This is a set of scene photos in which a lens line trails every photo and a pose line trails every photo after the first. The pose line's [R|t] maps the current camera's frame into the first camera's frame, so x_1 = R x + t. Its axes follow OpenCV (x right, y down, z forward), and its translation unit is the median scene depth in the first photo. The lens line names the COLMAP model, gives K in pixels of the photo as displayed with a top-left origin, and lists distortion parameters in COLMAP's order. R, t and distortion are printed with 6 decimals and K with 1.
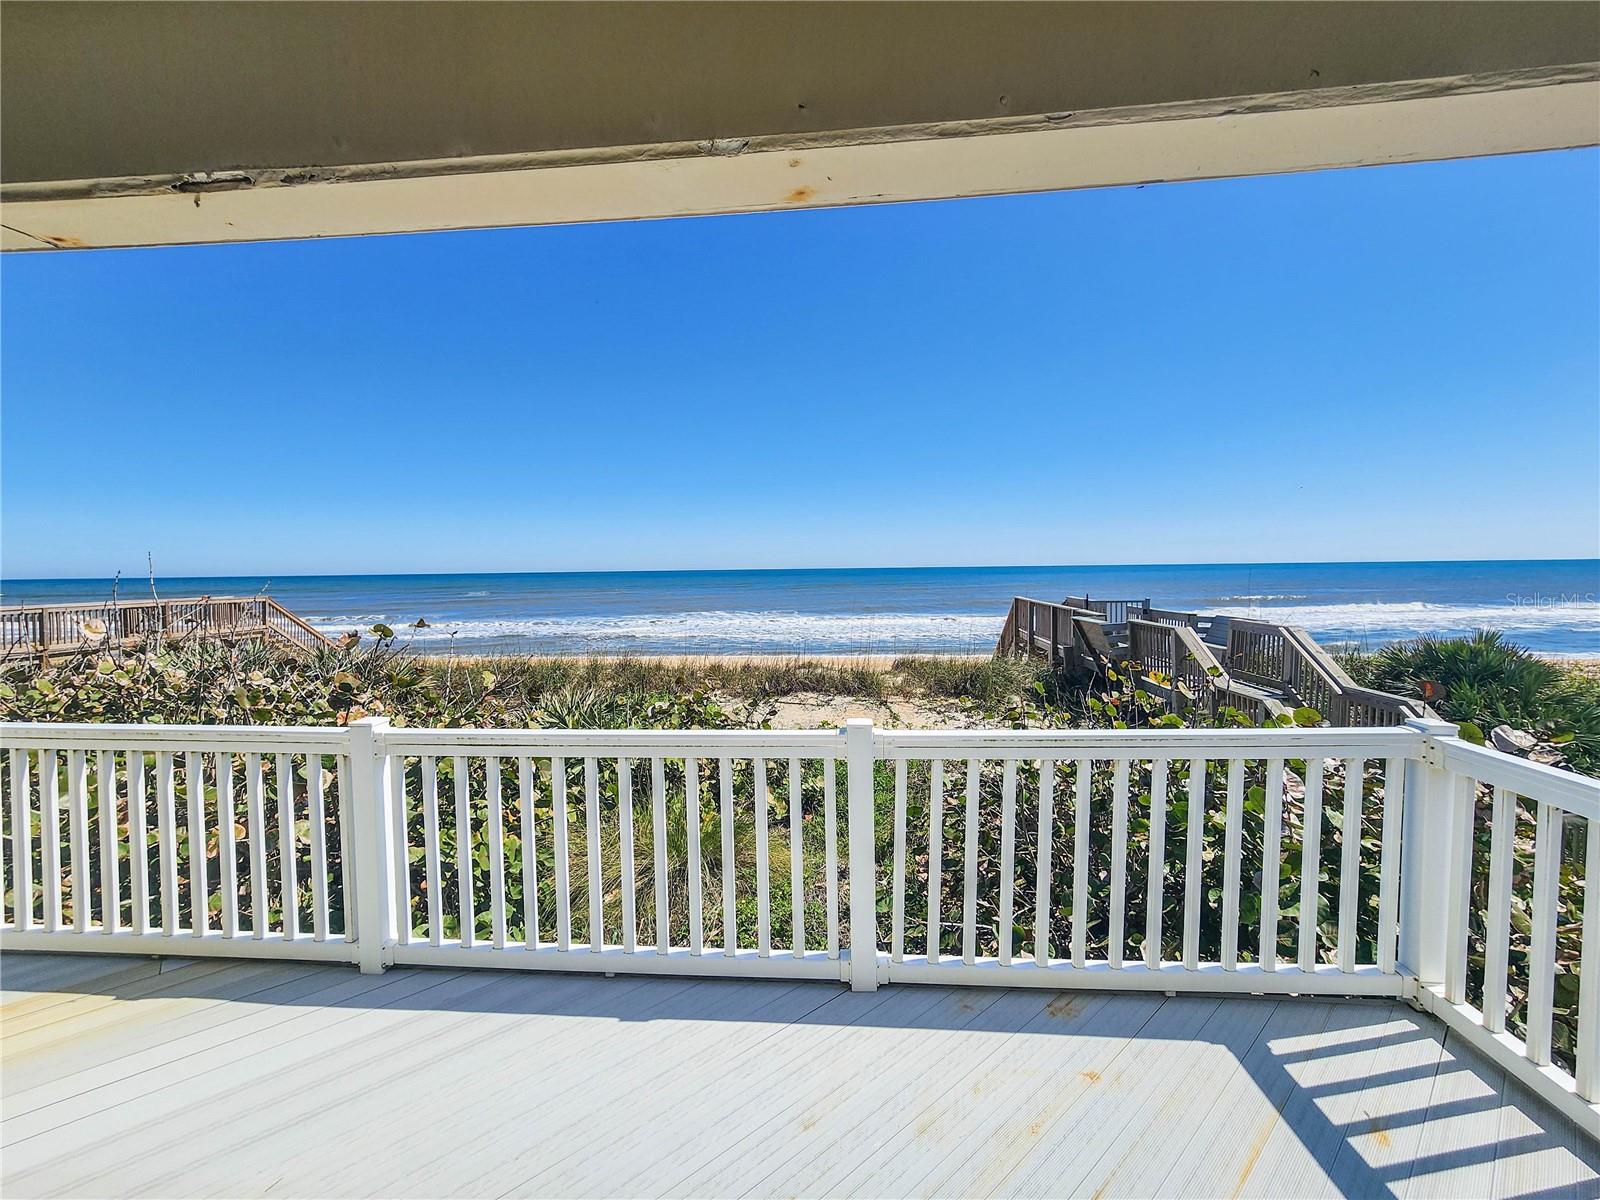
lens RADIAL K [[646.8, 0, 790.3], [0, 646.8, 598.4], [0, 0, 1]] dist [0.003684, 0.000788]
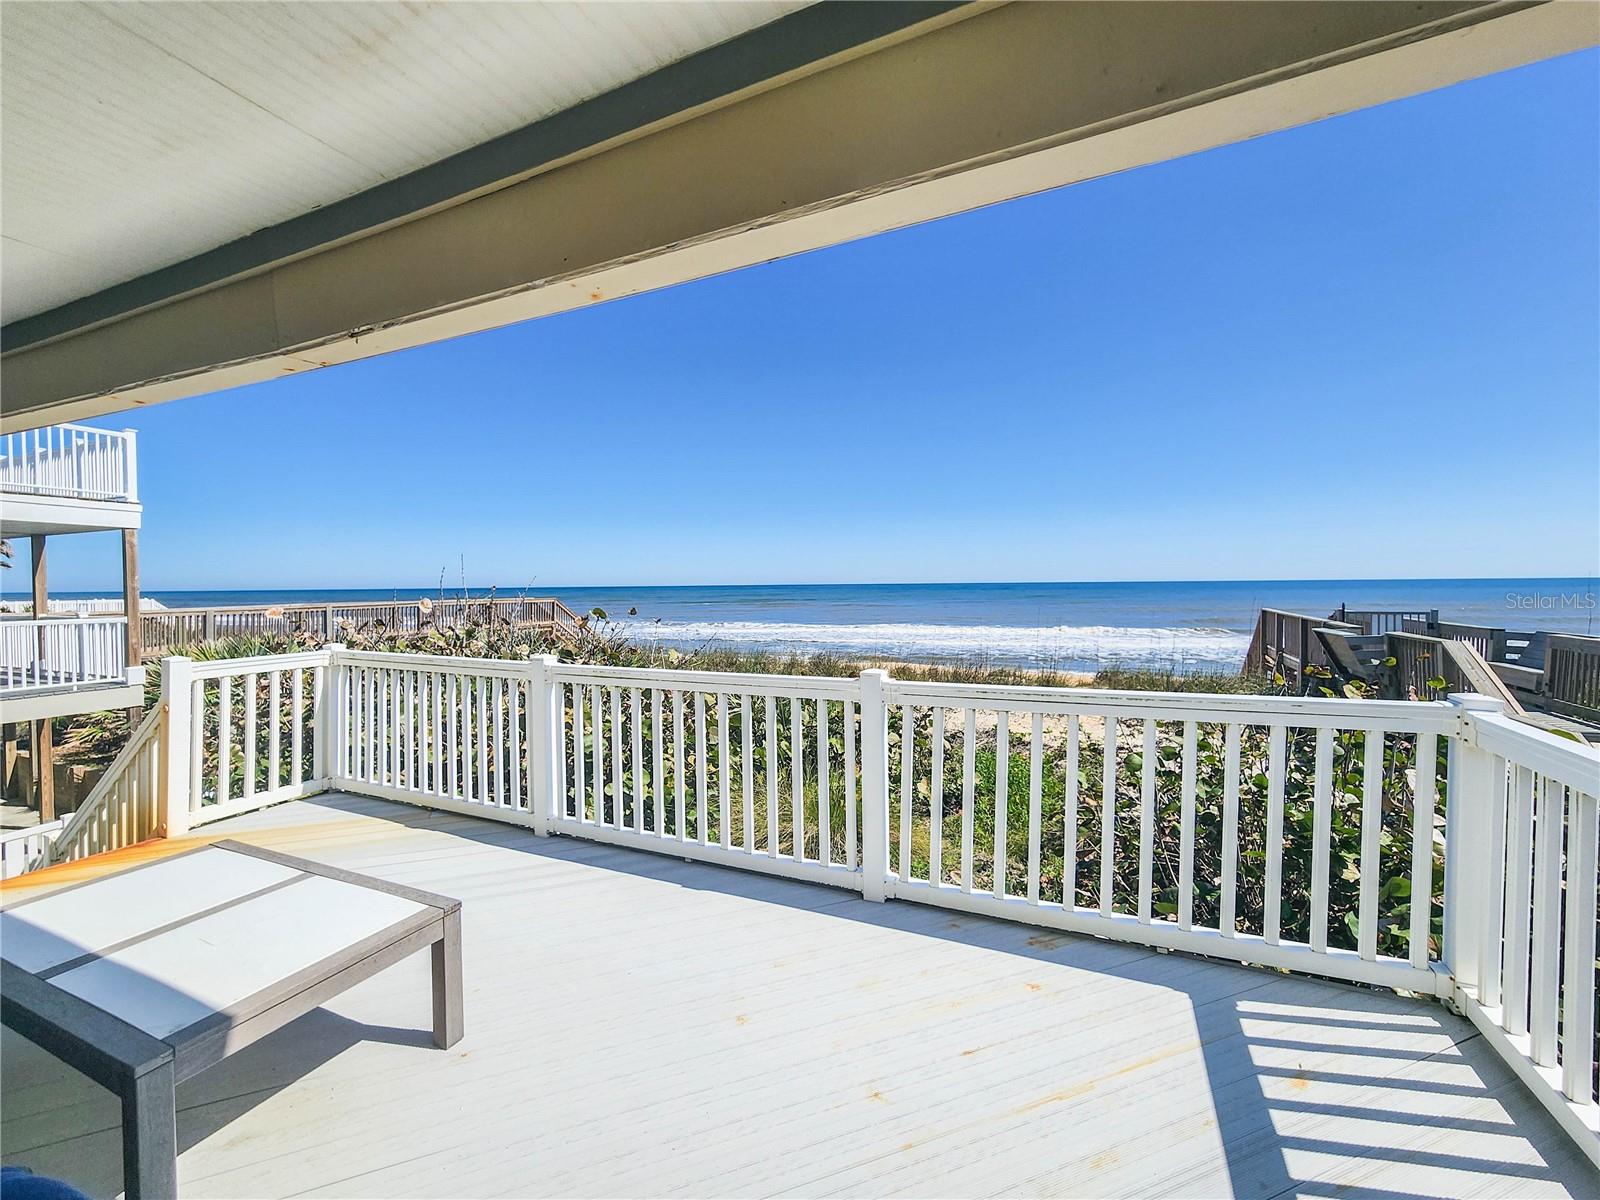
lens RADIAL K [[646.8, 0, 792.1], [0, 646.8, 601.6], [0, 0, 1]] dist [0.003684, 0.000788]
pose [[0.941767, 0.014834, -0.335938, 0.344367], [-0.019875, 0.999735, -0.011573, 0.075614], [0.335677, 0.017576, 0.941813, -0.157179]]
